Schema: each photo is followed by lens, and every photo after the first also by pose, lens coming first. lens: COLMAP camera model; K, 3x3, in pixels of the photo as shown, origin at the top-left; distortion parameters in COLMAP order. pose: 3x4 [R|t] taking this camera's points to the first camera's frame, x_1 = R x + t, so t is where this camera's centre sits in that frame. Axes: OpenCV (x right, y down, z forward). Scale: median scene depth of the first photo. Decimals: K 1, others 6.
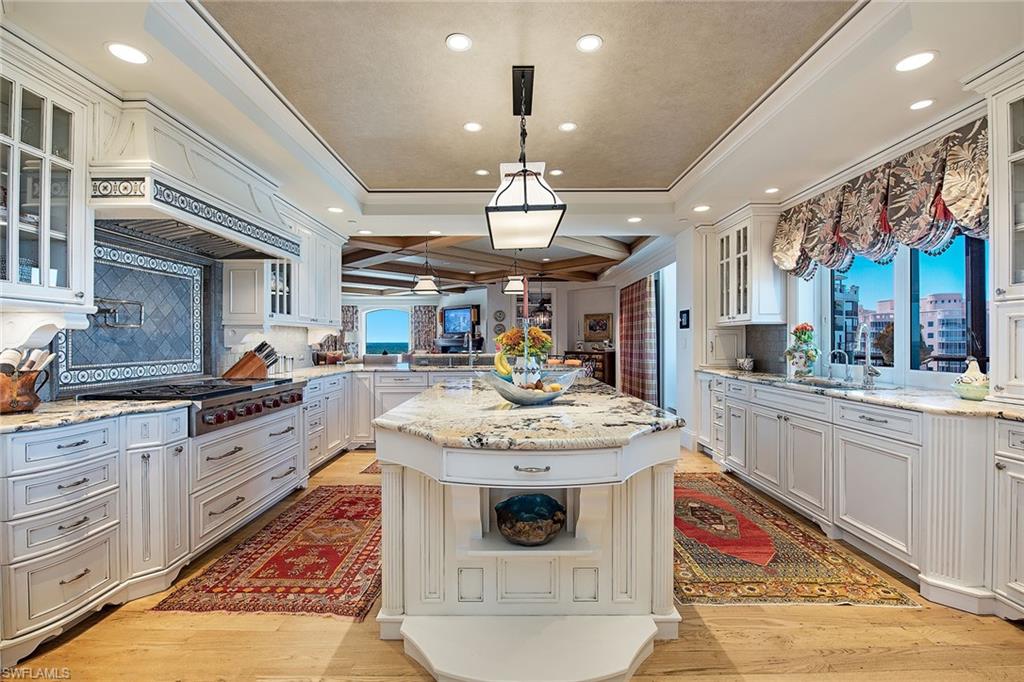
lens RADIAL K [[458.1, 0, 514.5], [0, 458.1, 341.7], [0, 0, 1]] dist [0.000315, 0.000000]
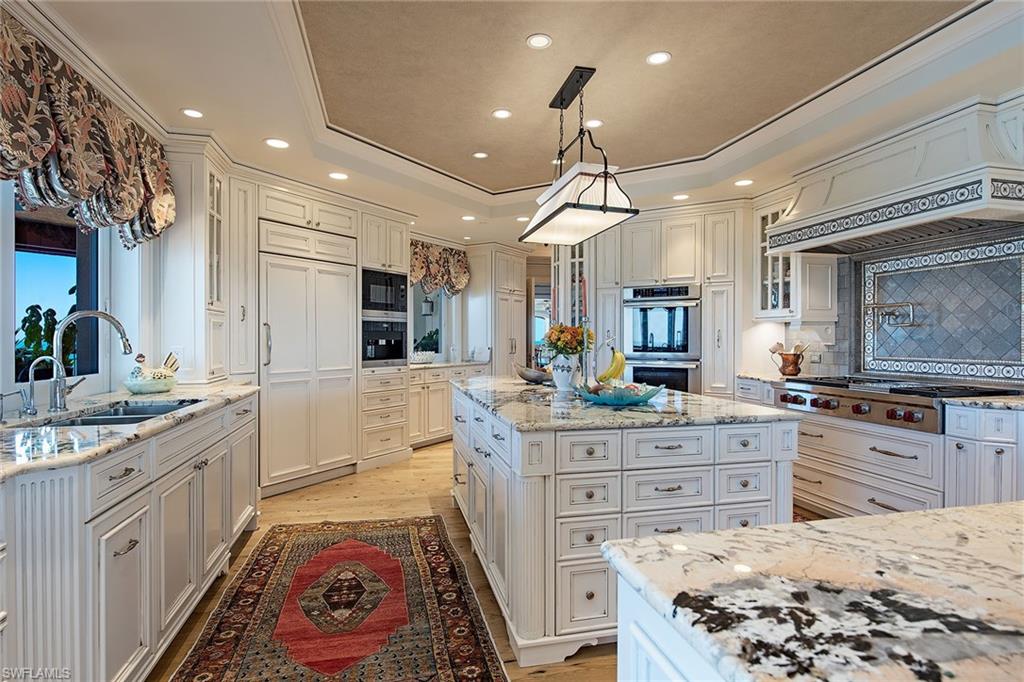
lens RADIAL K [[529.8, 0, 513.3], [0, 529.8, 340.5], [0, 0, 1]] dist [0.000942, 0.000220]
pose [[-0.974320, 0.001358, -0.225164, 0.400636], [0.000160, 0.999986, 0.005337, -0.002923], [0.225168, 0.005164, -0.974306, 2.099352]]
